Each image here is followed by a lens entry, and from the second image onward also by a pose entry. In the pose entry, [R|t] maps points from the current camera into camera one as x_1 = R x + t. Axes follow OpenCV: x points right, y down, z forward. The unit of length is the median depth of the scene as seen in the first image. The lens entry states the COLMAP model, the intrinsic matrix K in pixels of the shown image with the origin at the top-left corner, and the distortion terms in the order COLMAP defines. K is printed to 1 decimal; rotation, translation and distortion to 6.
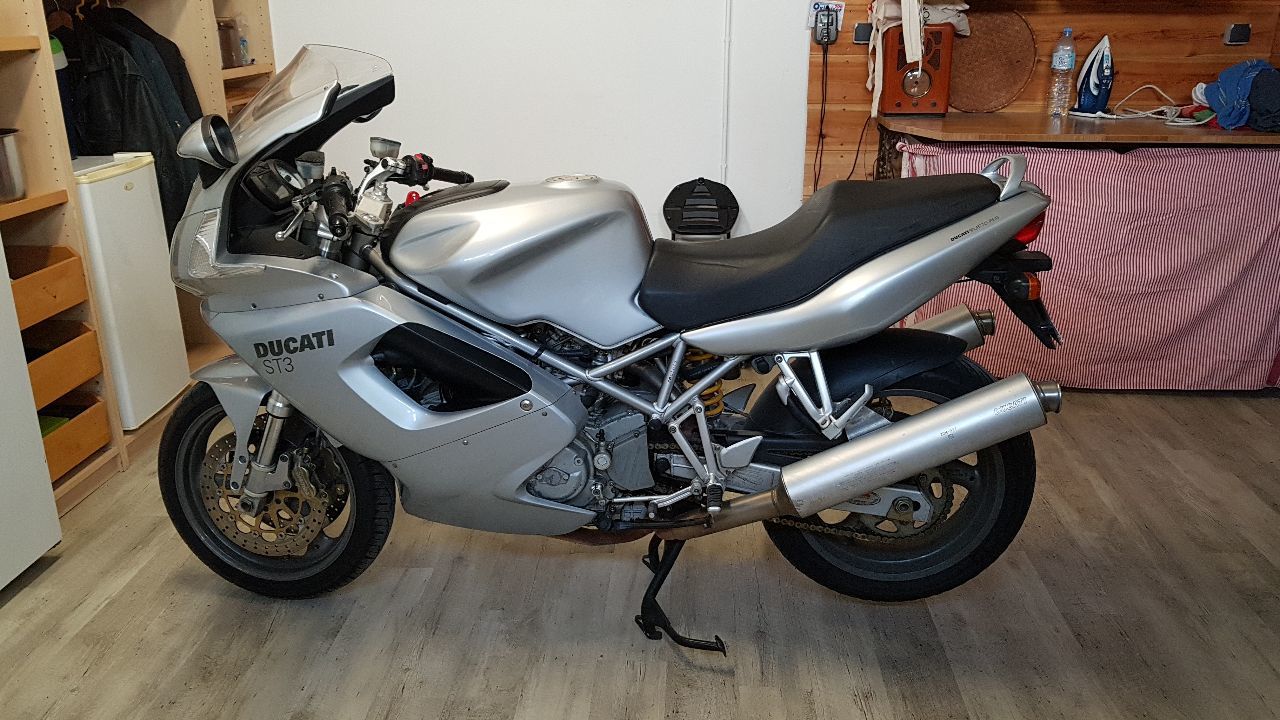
lens RADIAL K [[1008.6, 0, 642.2], [0, 1008.6, 359.1], [0, 0, 1]] dist [-0.012377, -0.006020]
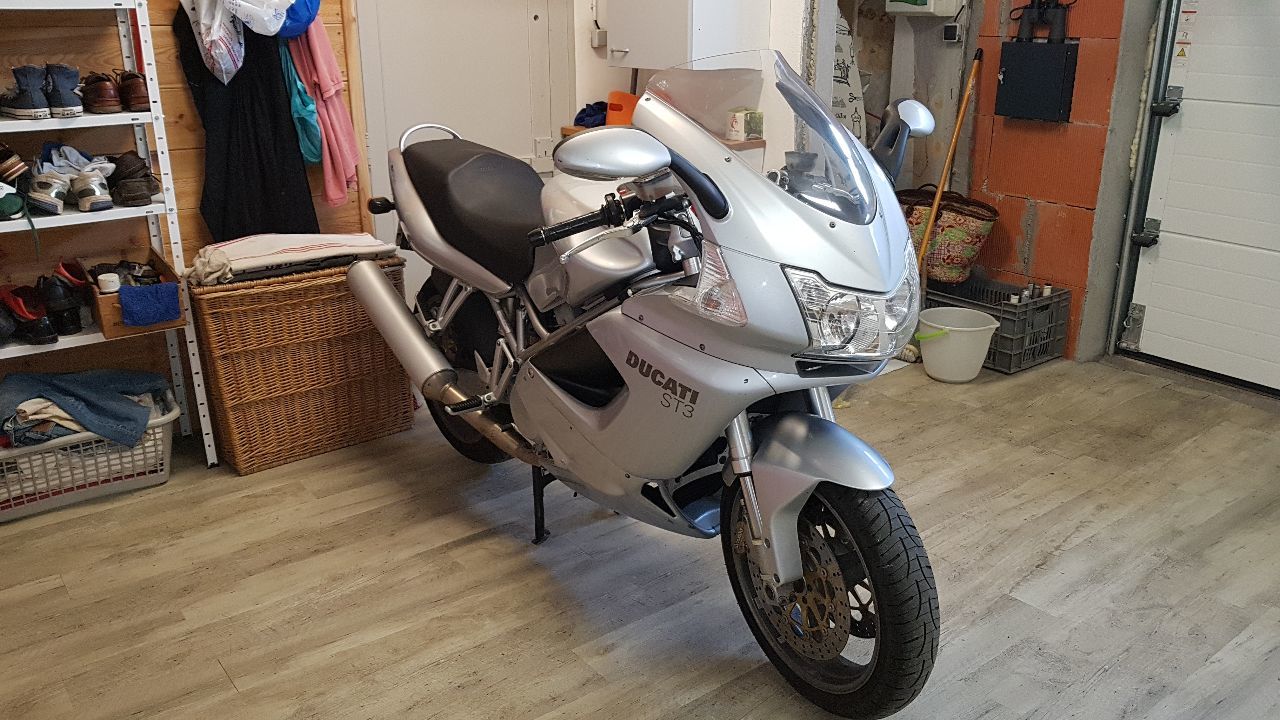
lens RADIAL K [[1008.6, 0, 642.8], [0, 1008.6, 353.6], [0, 0, 1]] dist [-0.012377, -0.006020]
pose [[-0.656659, -0.233906, 0.716999, -0.209722], [0.259119, 0.822846, 0.505749, -0.411204], [-0.708277, 0.517892, -0.479720, 1.144850]]
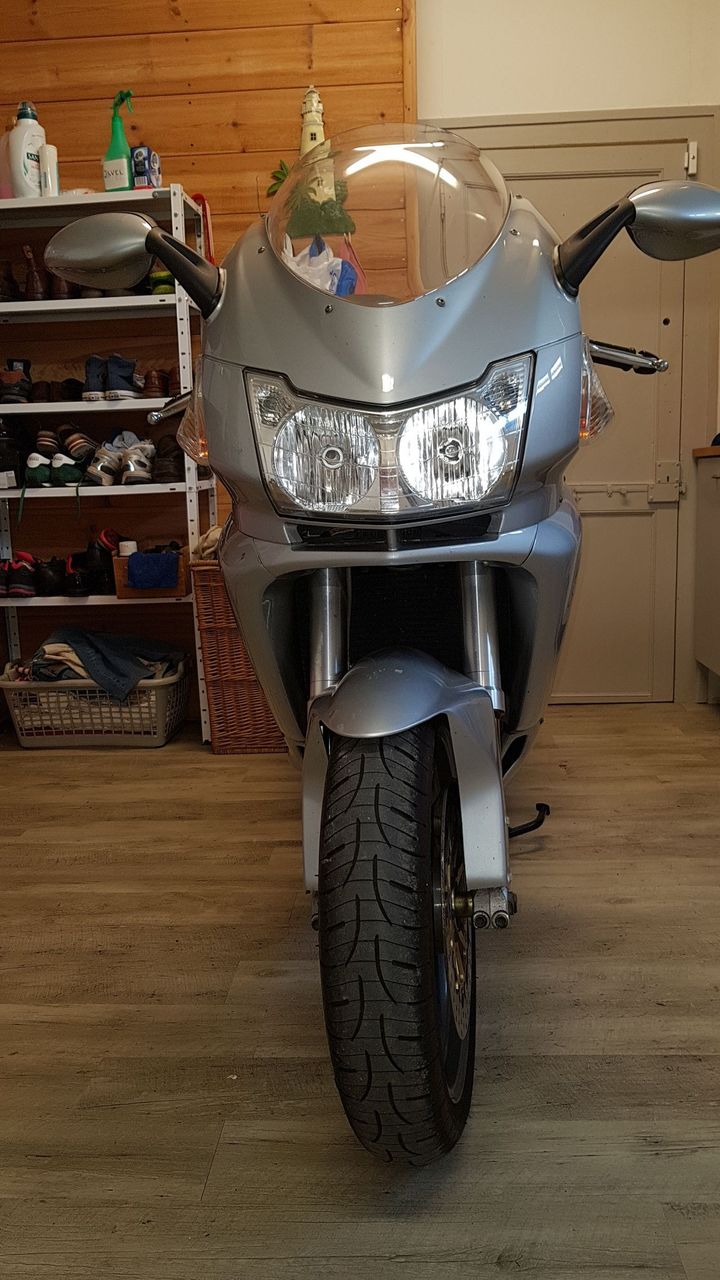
lens RADIAL K [[1008.6, 0, 361.7], [0, 1008.6, 651.4], [0, 0, 1]] dist [-0.012377, -0.006020]
pose [[-0.015342, -0.161574, 0.986741, -0.243674], [0.362926, 0.918655, 0.156068, -0.074127], [-0.931691, 0.360509, 0.044545, 0.753578]]
